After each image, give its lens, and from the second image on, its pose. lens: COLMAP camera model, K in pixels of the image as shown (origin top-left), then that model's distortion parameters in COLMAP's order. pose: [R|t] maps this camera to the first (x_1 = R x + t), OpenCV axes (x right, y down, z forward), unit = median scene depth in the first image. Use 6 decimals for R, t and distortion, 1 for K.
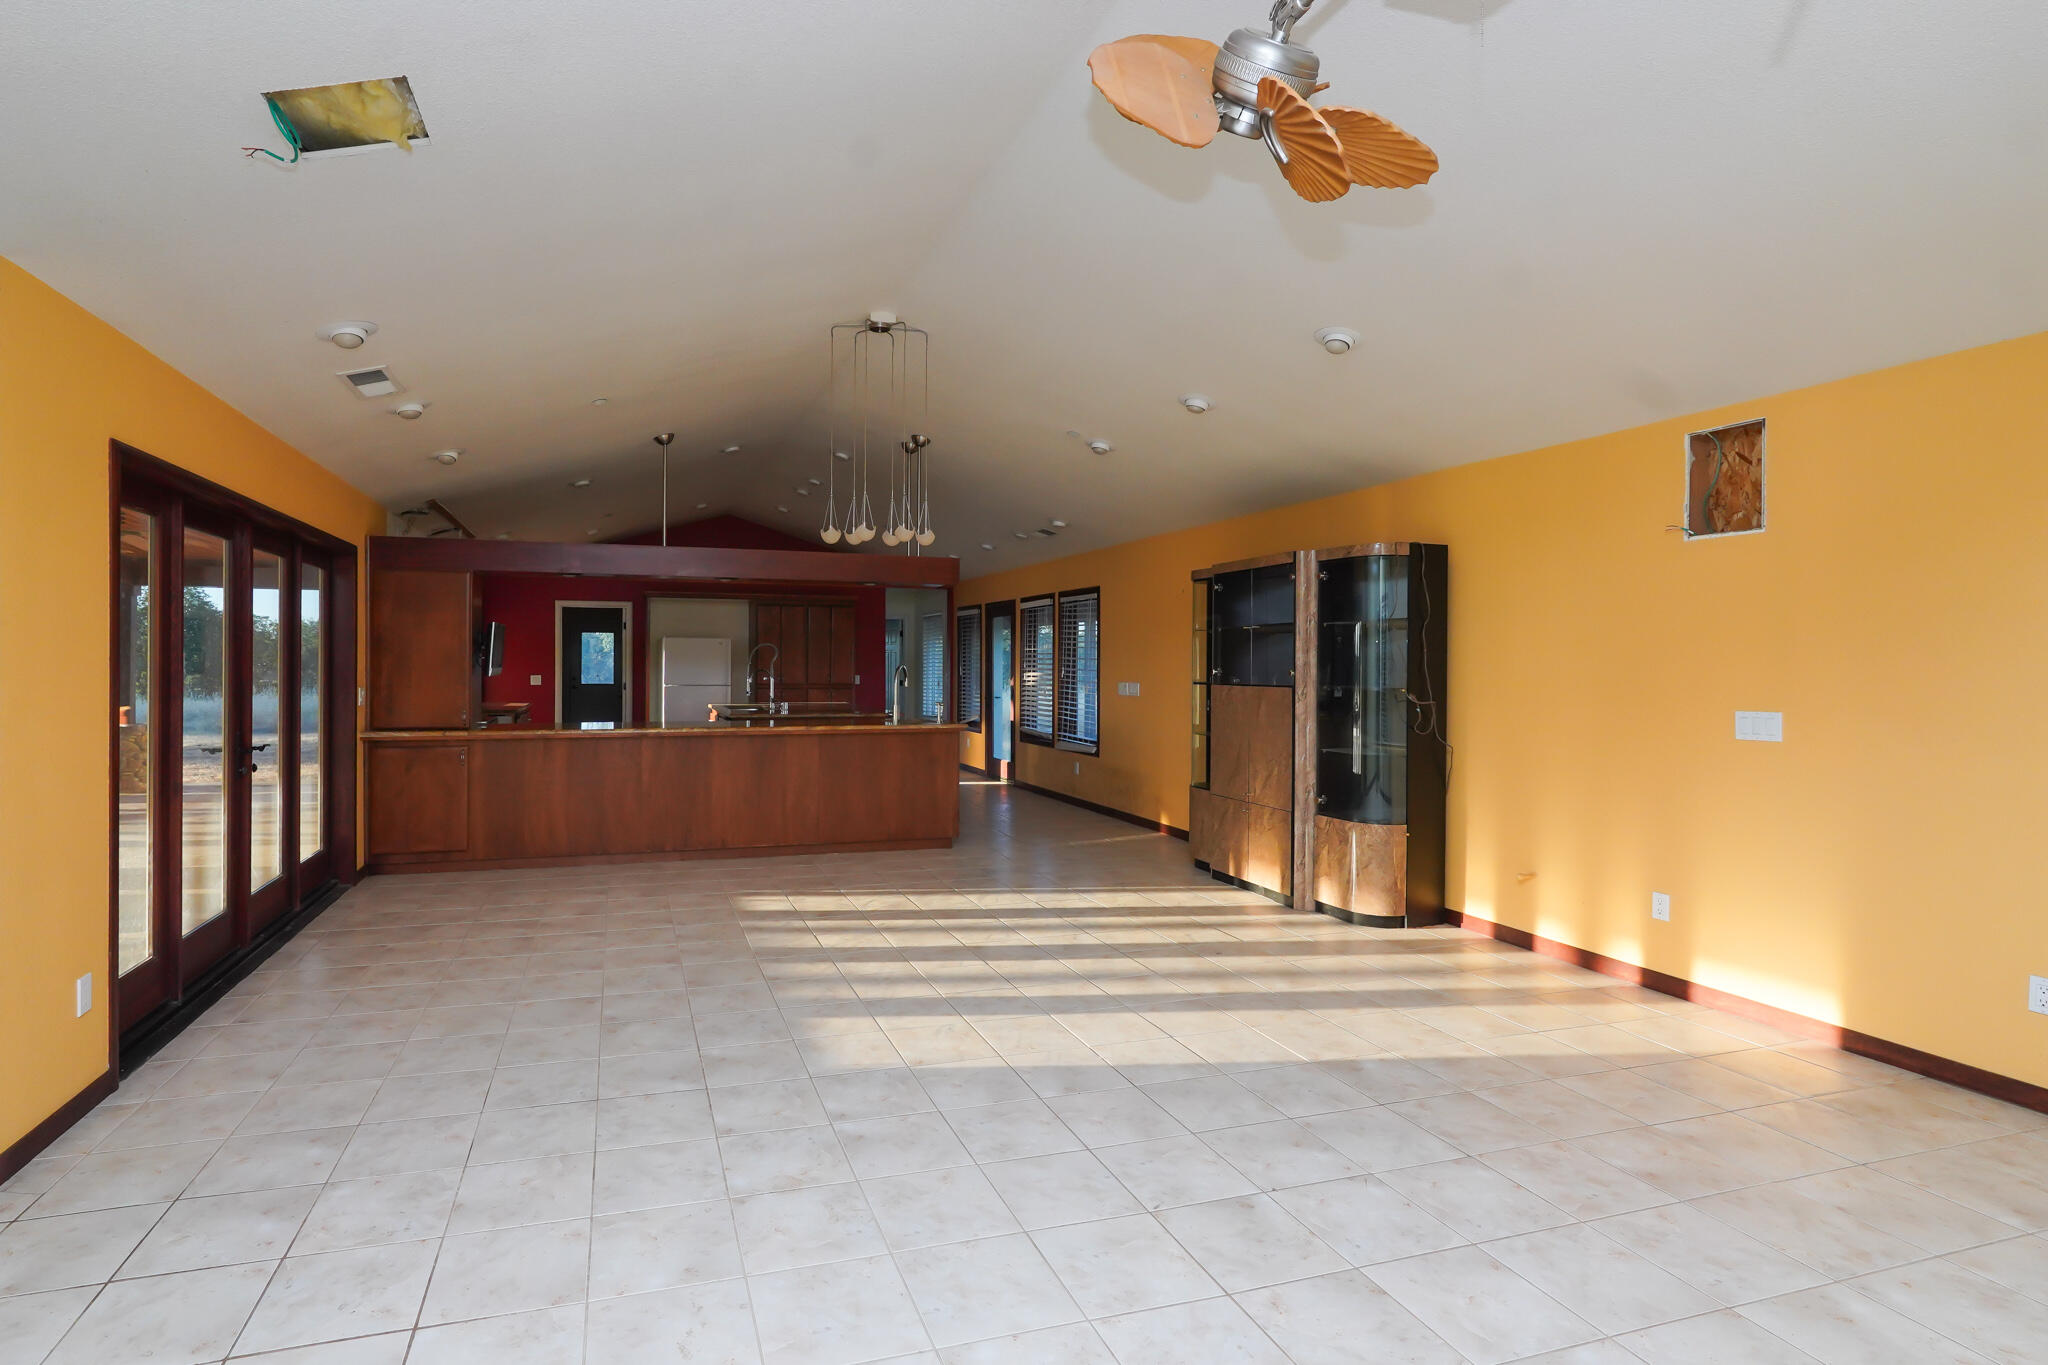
lens RADIAL K [[977.7, 0, 1010.9], [0, 977.7, 674.8], [0, 0, 1]] dist [-0.012179, 0.001269]
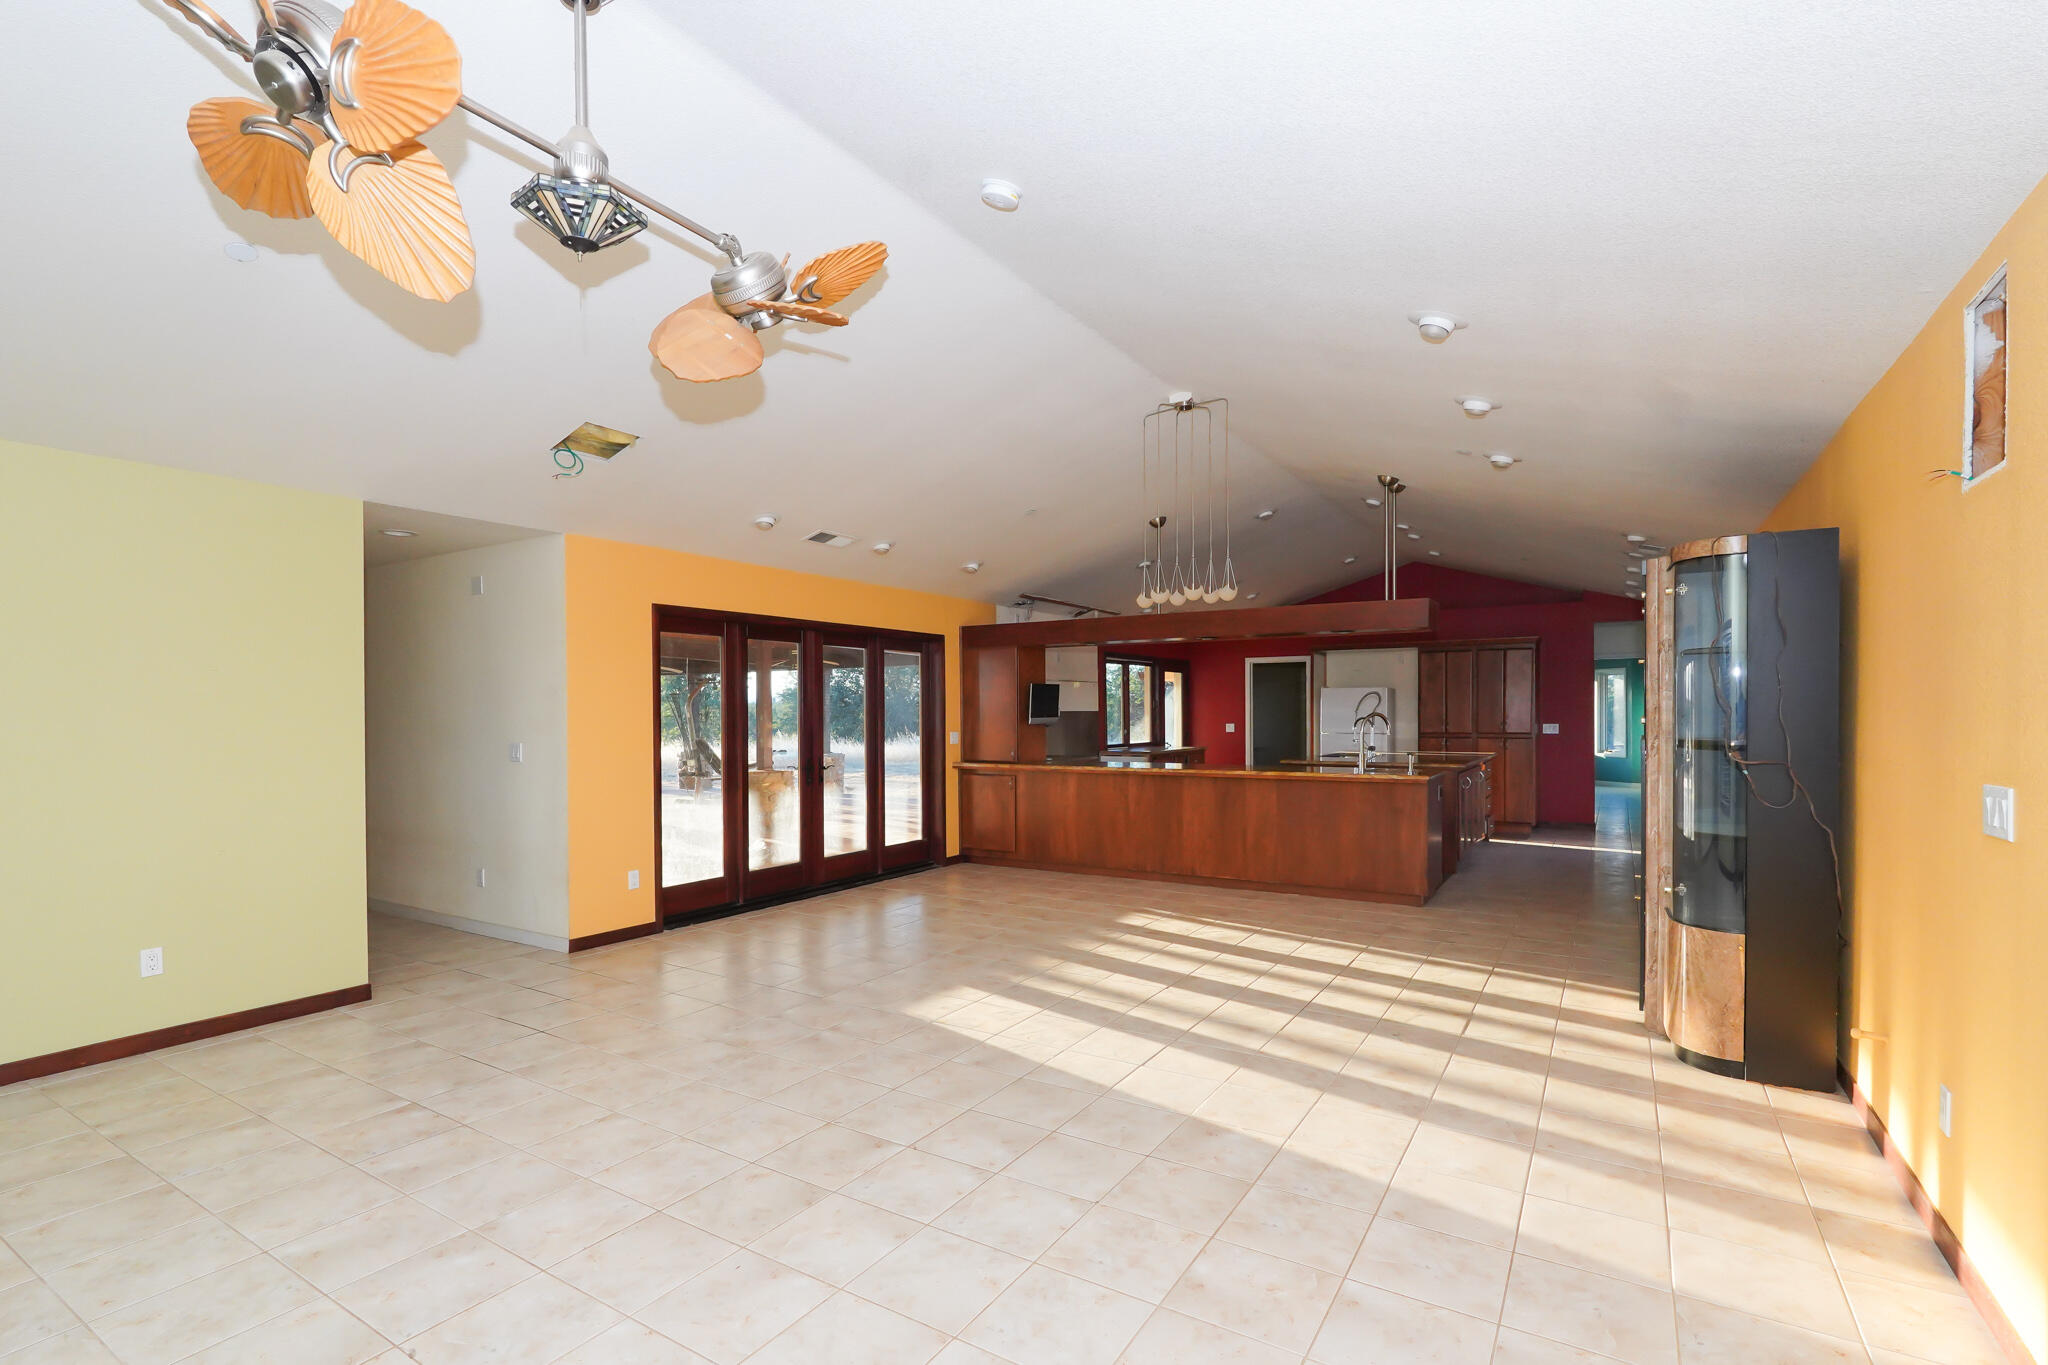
lens RADIAL K [[977.7, 0, 1025.0], [0, 977.7, 743.1], [0, 0, 1]] dist [-0.012179, 0.001269]
pose [[0.654631, 0.016517, -0.755768, 0.549721], [-0.000428, 0.999769, 0.021479, -0.001569], [0.755949, -0.013738, 0.654487, 0.134548]]
